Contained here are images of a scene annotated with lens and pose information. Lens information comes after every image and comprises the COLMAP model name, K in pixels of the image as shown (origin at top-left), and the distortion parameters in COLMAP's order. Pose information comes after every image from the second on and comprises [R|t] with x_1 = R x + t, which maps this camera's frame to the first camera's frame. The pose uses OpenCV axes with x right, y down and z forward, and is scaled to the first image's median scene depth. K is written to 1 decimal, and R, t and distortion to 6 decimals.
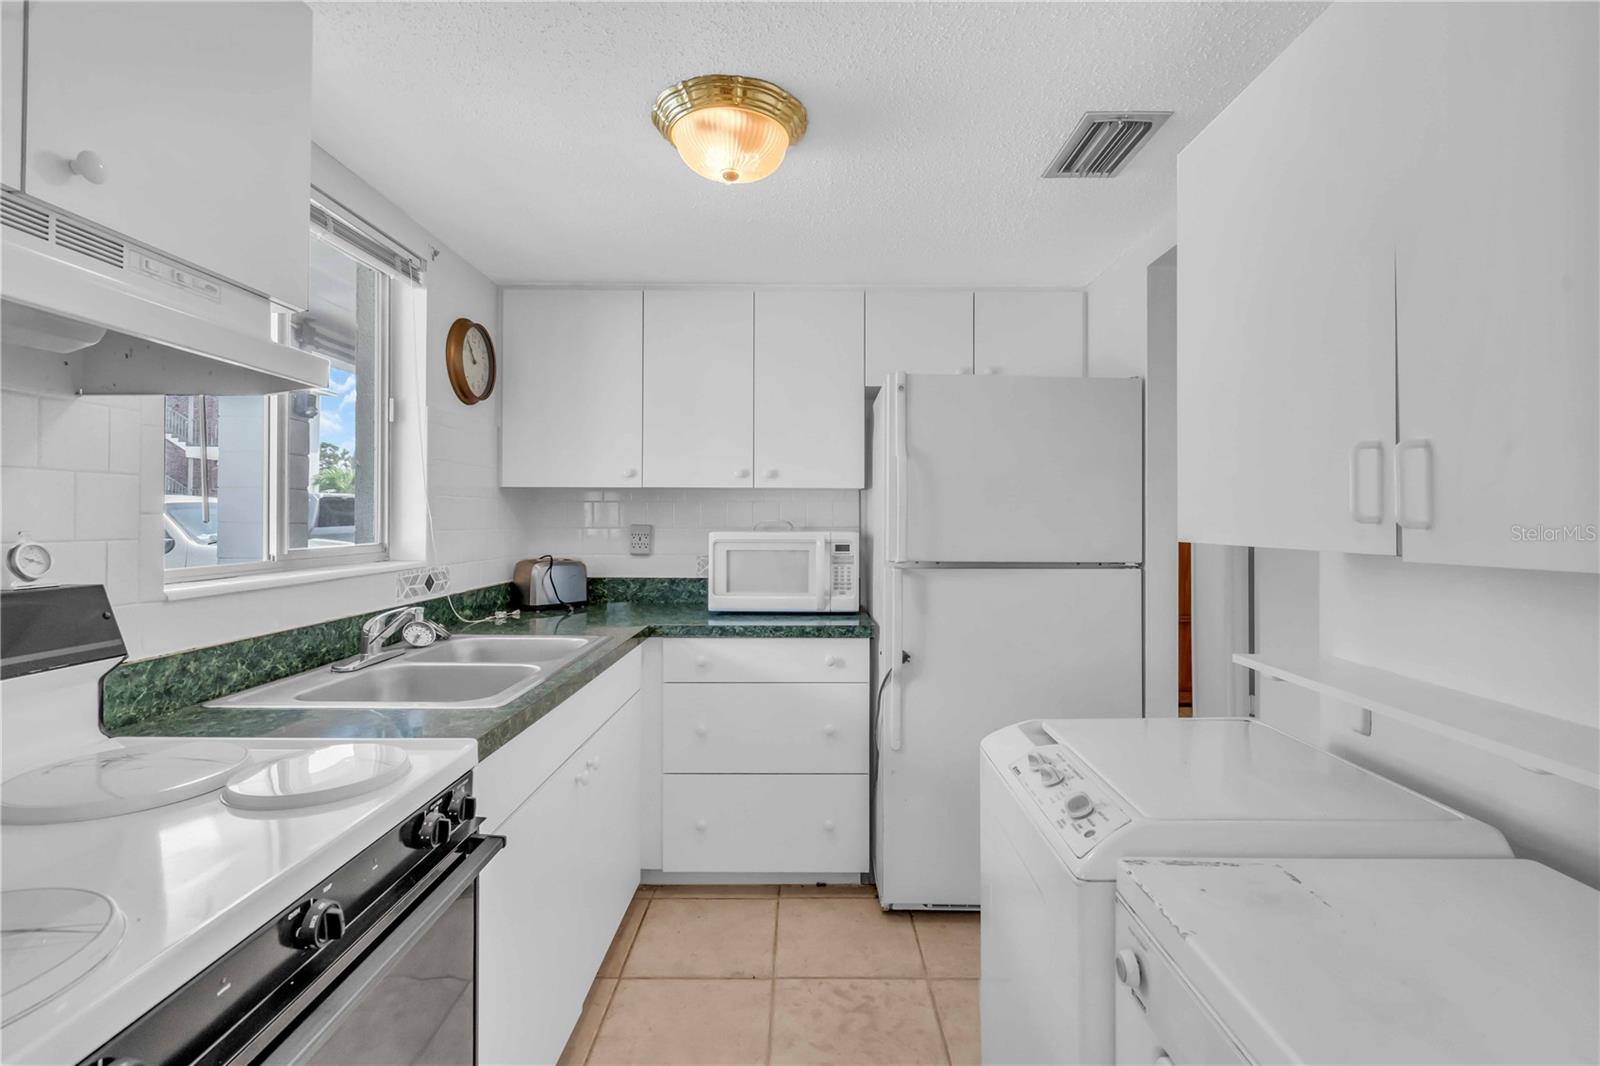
lens RADIAL K [[729.6, 0, 805.2], [0, 729.6, 512.3], [0, 0, 1]] dist [0.000042, 0.000681]
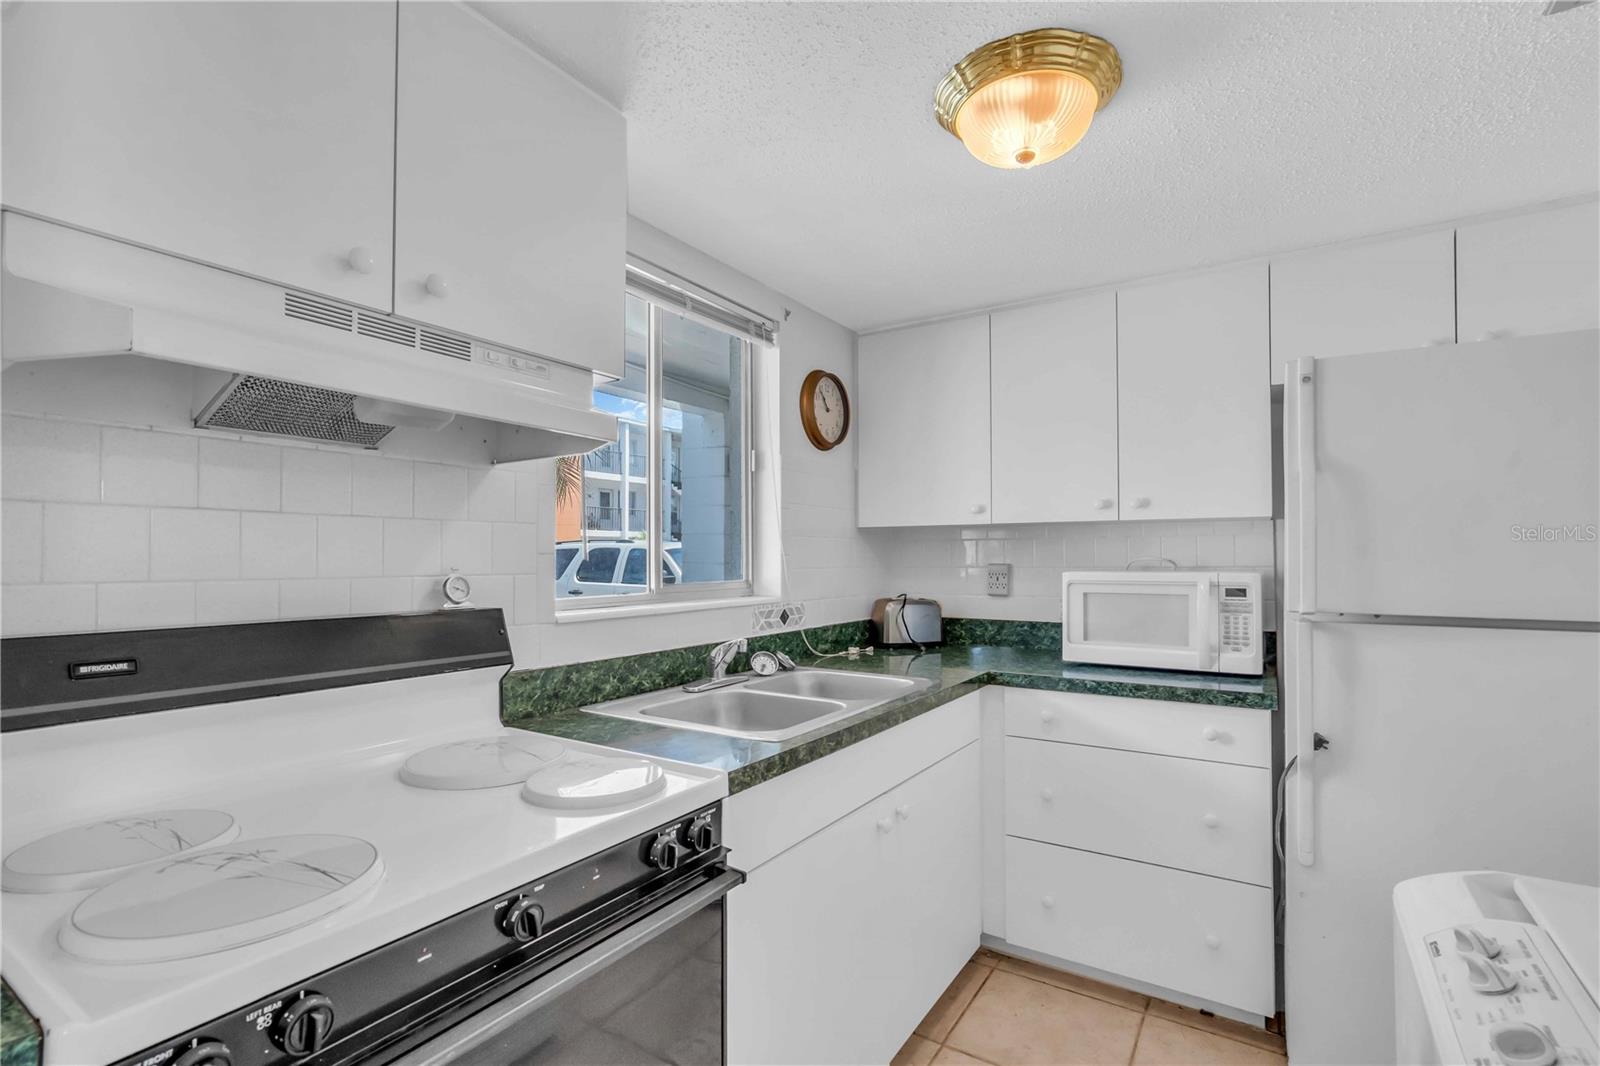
lens RADIAL K [[734.1, 0, 807.6], [0, 734.1, 550.2], [0, 0, 1]] dist [-0.001856, 0.008630]
pose [[0.844542, -0.010820, -0.535381, 0.101719], [0.009118, 0.999941, -0.005825, 0.003950], [0.535412, 0.000038, 0.844591, 0.095021]]
